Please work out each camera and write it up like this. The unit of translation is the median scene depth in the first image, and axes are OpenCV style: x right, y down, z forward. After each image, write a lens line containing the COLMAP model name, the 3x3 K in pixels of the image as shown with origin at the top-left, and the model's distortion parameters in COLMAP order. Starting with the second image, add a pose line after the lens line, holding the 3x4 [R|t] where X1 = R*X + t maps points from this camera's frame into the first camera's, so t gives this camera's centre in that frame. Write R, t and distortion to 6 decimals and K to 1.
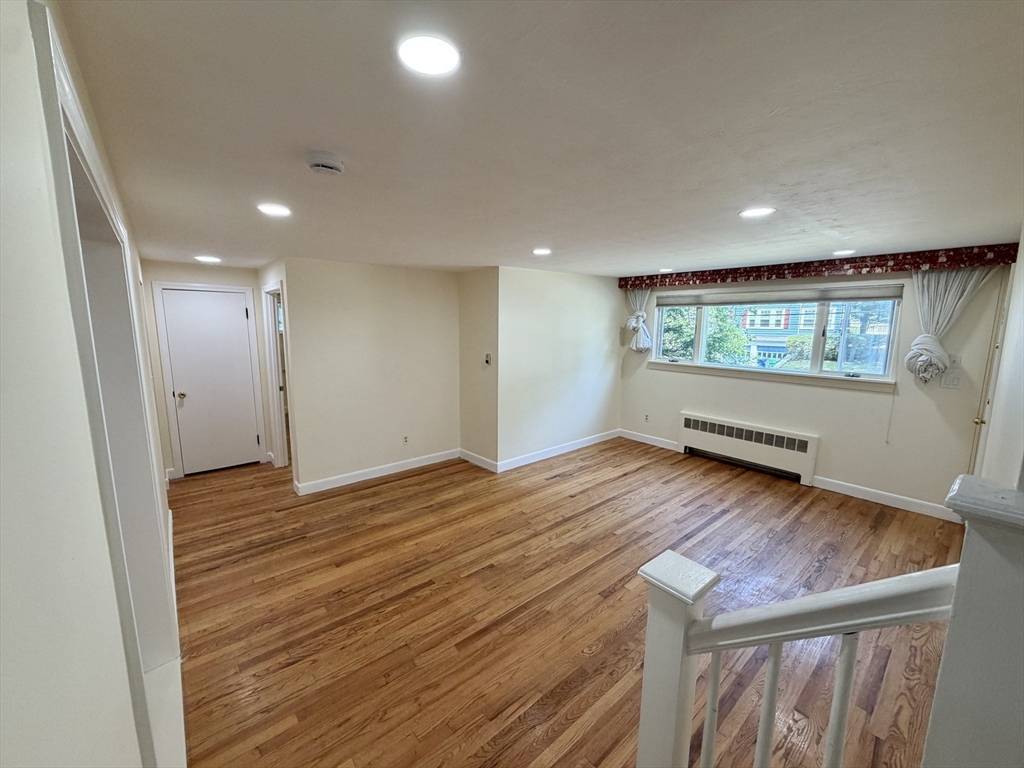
lens RADIAL K [[409.6, 0, 508.7], [0, 409.6, 383.4], [0, 0, 1]] dist [-0.002861, 0.000915]
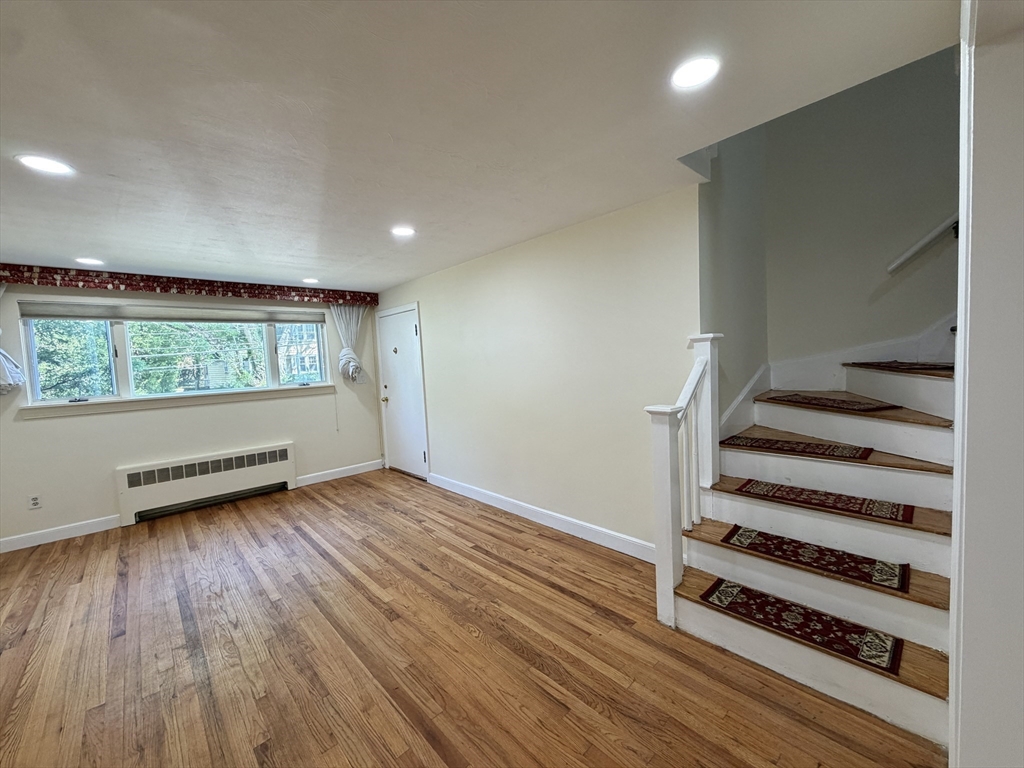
lens RADIAL K [[409.6, 0, 509.6], [0, 409.6, 383.1], [0, 0, 1]] dist [-0.002861, 0.000915]
pose [[-0.041956, -0.060928, 0.997260, -0.388264], [0.194932, 0.978458, 0.067981, 0.012418], [-0.979919, 0.197250, -0.029175, 0.437975]]
